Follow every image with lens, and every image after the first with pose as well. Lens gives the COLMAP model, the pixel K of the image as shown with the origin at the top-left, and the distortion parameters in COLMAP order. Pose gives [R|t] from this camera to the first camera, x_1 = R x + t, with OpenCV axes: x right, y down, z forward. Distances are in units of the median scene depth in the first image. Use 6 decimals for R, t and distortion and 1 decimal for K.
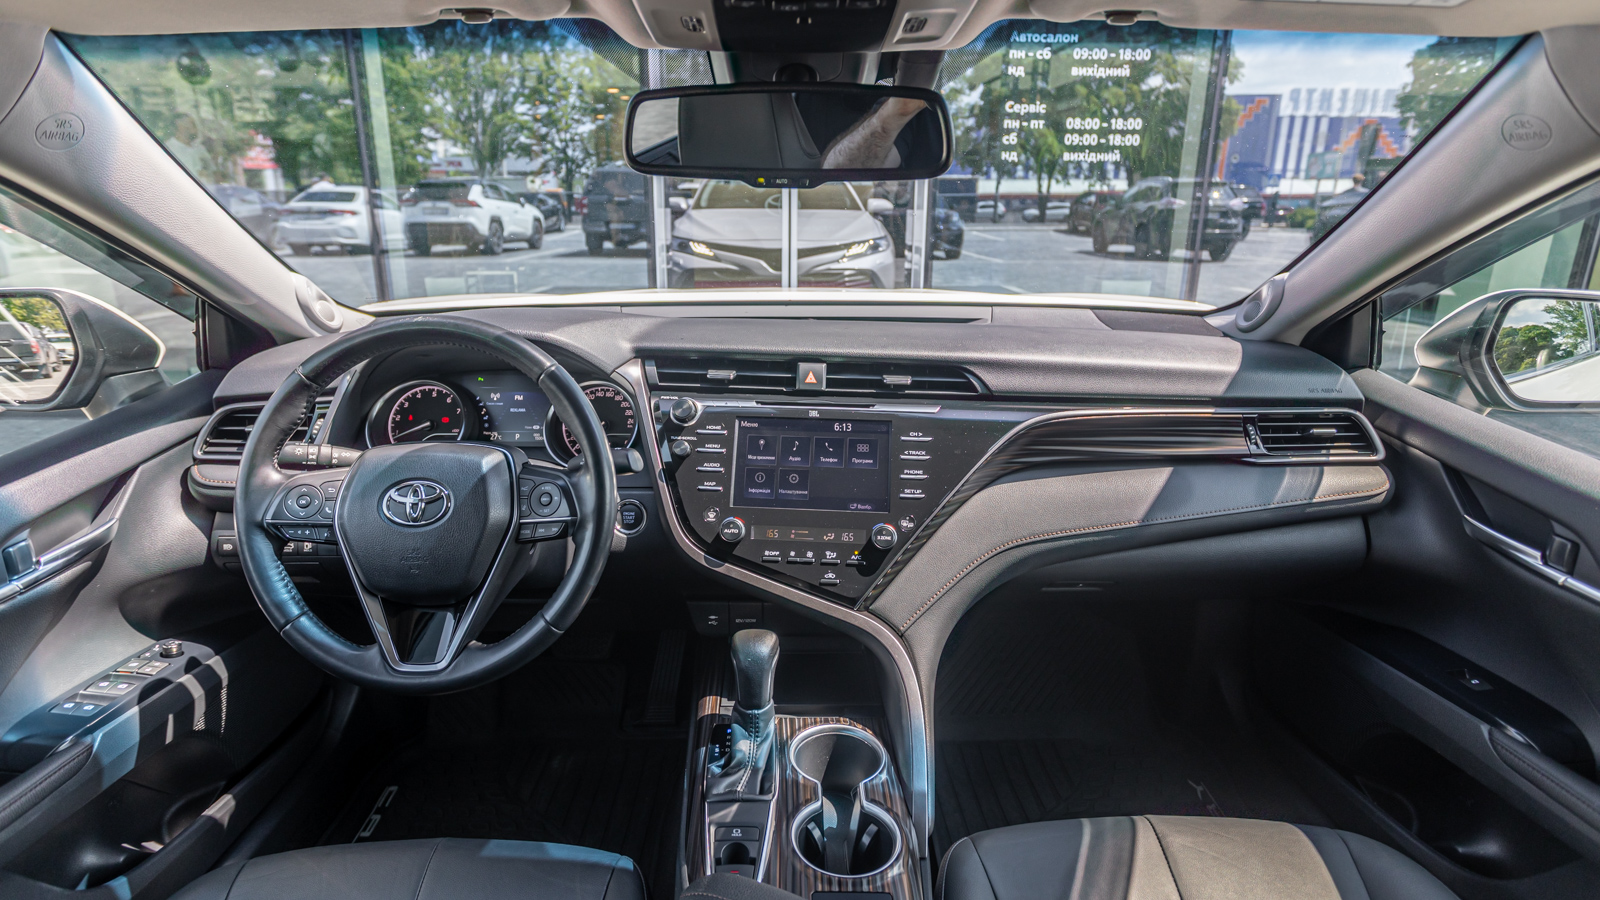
lens RADIAL K [[841.5, 0, 791.2], [0, 841.5, 427.7], [0, 0, 1]] dist [-0.006958, 0.004555]
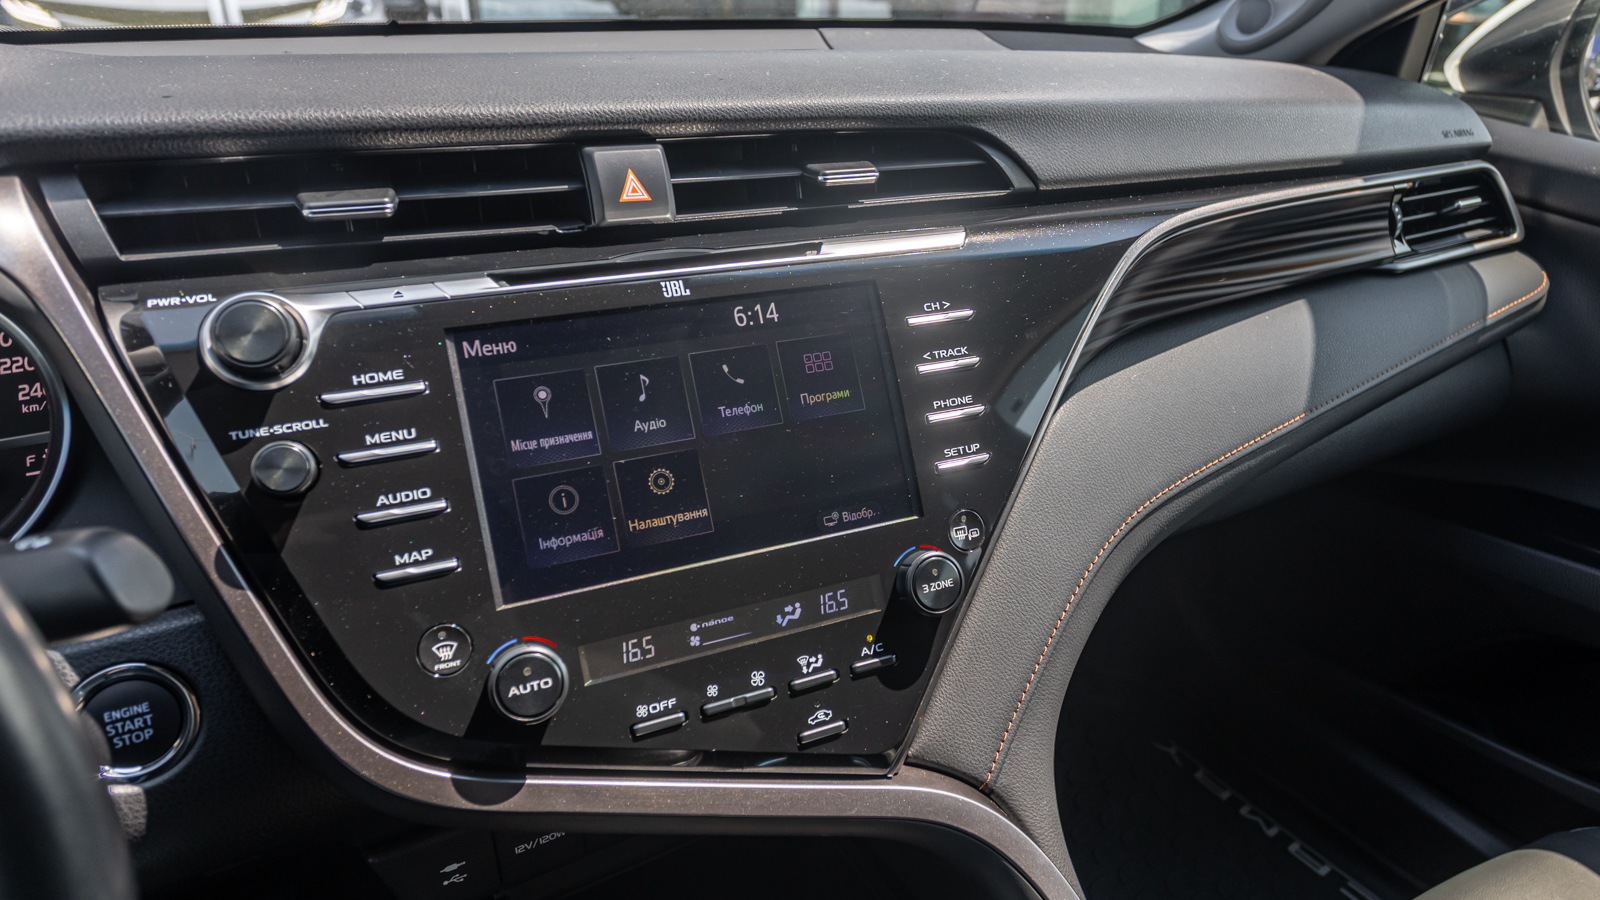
lens RADIAL K [[1020.6, 0, 841.2], [0, 1020.6, 453.4], [0, 0, 1]] dist [-0.003324, -0.000638]
pose [[0.858800, -0.211083, 0.466805, -0.129772], [0.123514, 0.969606, 0.211210, -0.032214], [-0.497199, -0.123730, 0.858769, 0.600967]]
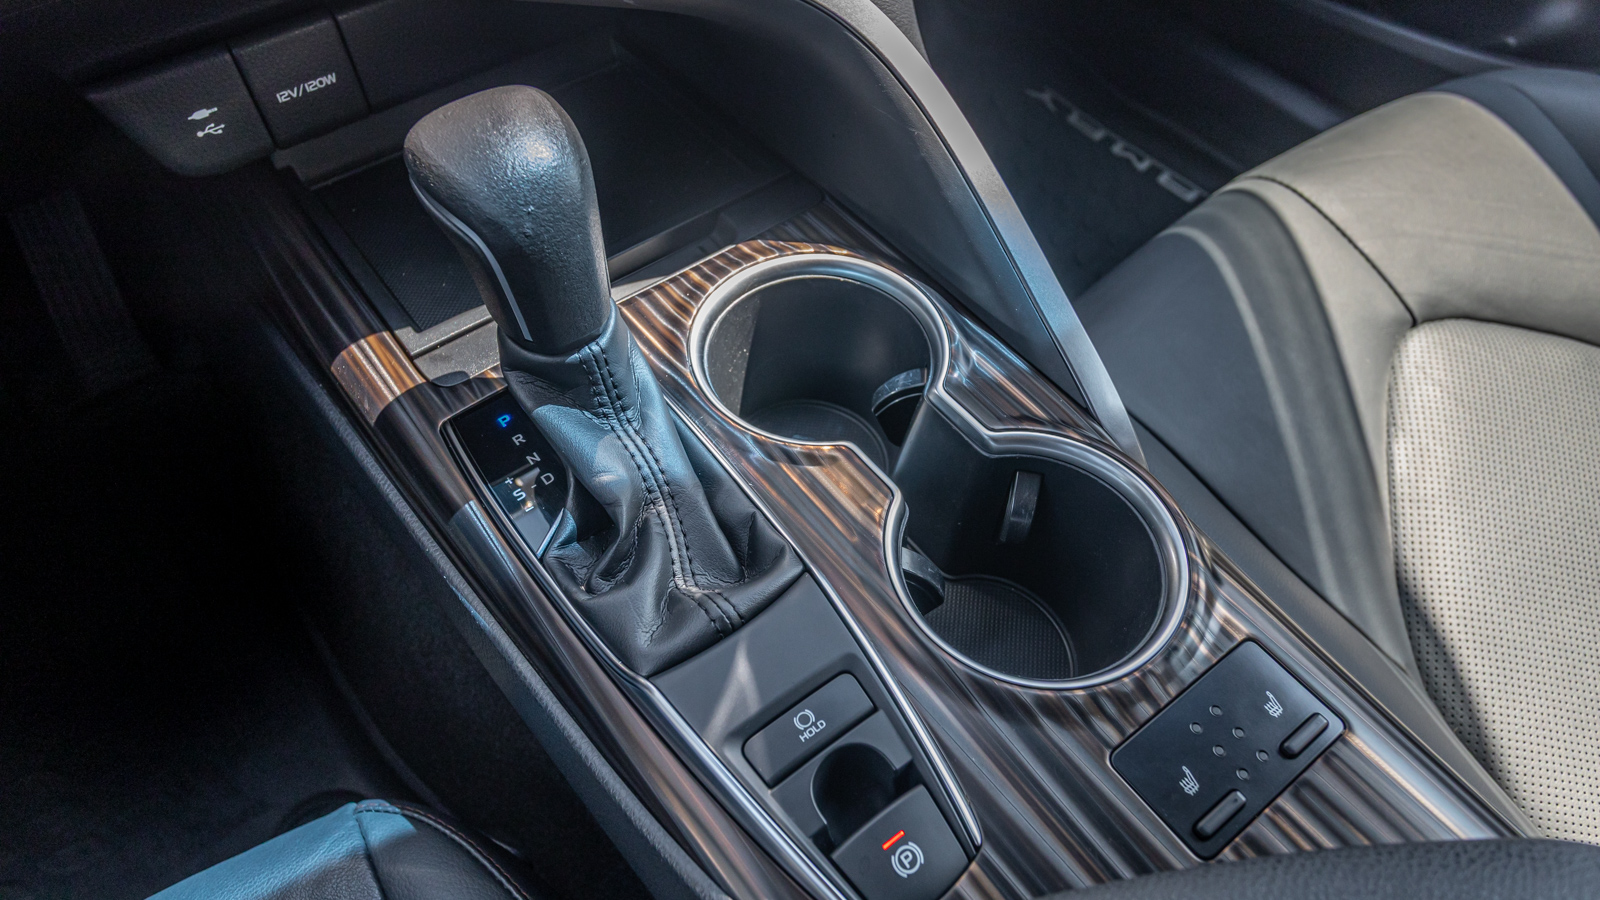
lens RADIAL K [[1032.2, 0, 783.8], [0, 1032.2, 439.0], [0, 0, 1]] dist [0.003160, 0.000657]
pose [[0.806616, -0.473062, 0.354376, -0.124032], [0.160404, 0.752238, 0.639069, 0.114204], [-0.568895, -0.458640, 0.682648, 0.609117]]
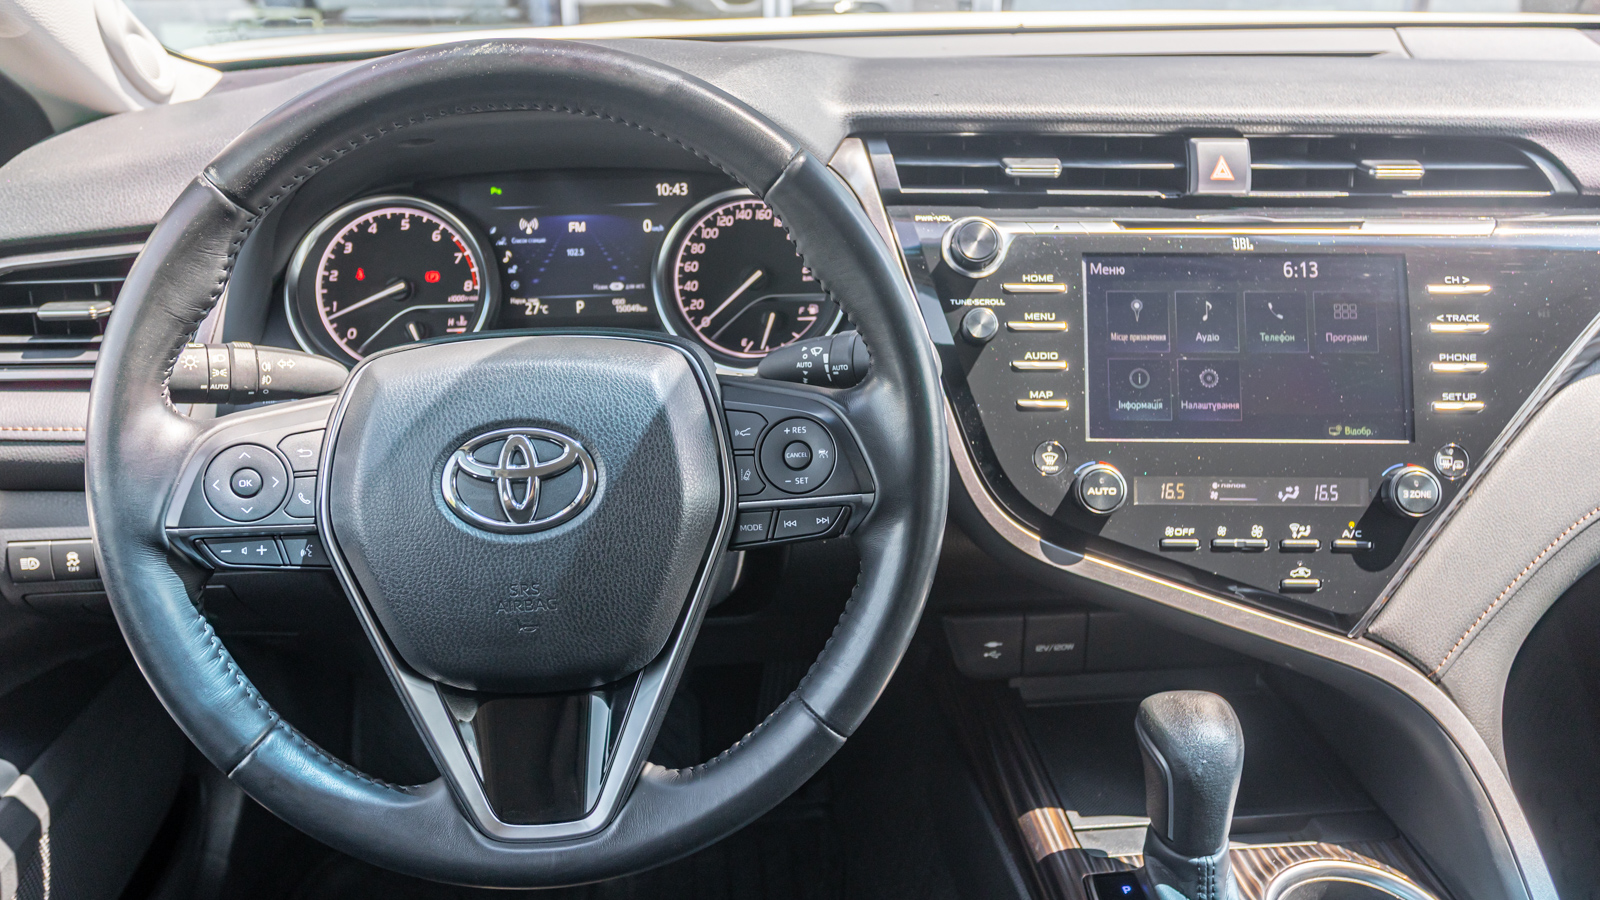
lens RADIAL K [[1241.0, 0, 772.8], [0, 1241.0, 425.6], [0, 0, 1]] dist [-0.008032, 0.009239]
pose [[0.997588, -0.038068, 0.058040, -0.296007], [0.029767, 0.990026, 0.137706, -0.019796], [-0.062703, -0.135646, 0.988771, 0.297558]]
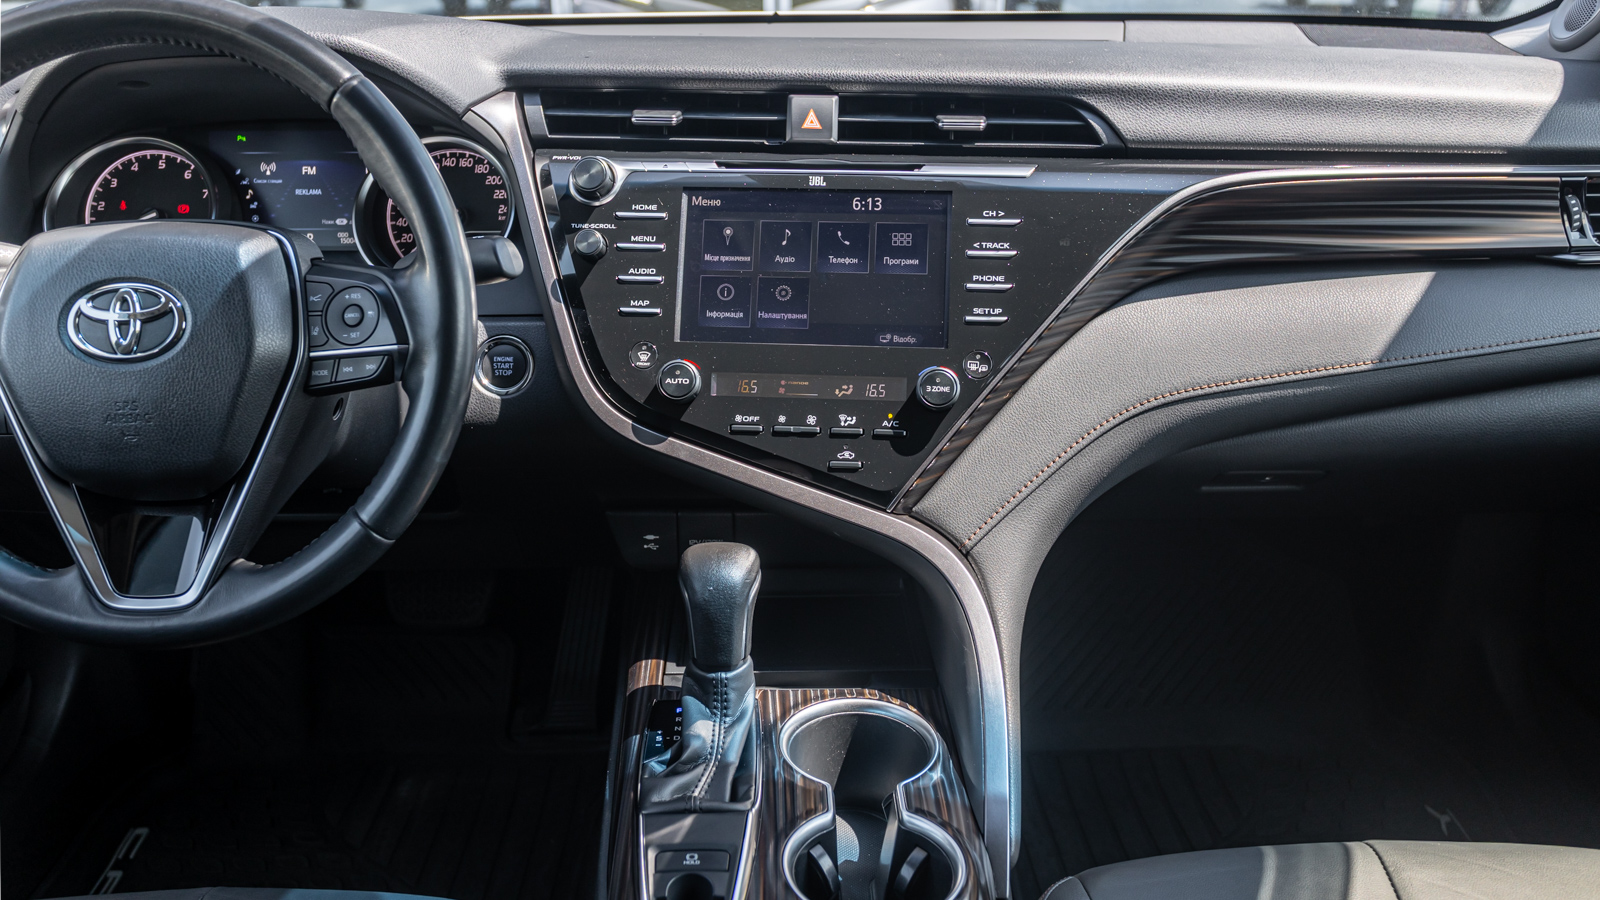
lens RADIAL K [[1342.6, 0, 787.8], [0, 1342.6, 464.6], [0, 0, 1]] dist [0.014100, -0.009072]
pose [[0.999959, -0.008822, 0.002149, 0.003117], [0.008517, 0.993366, 0.114679, 0.072111], [-0.003147, -0.114656, 0.993400, 0.061575]]
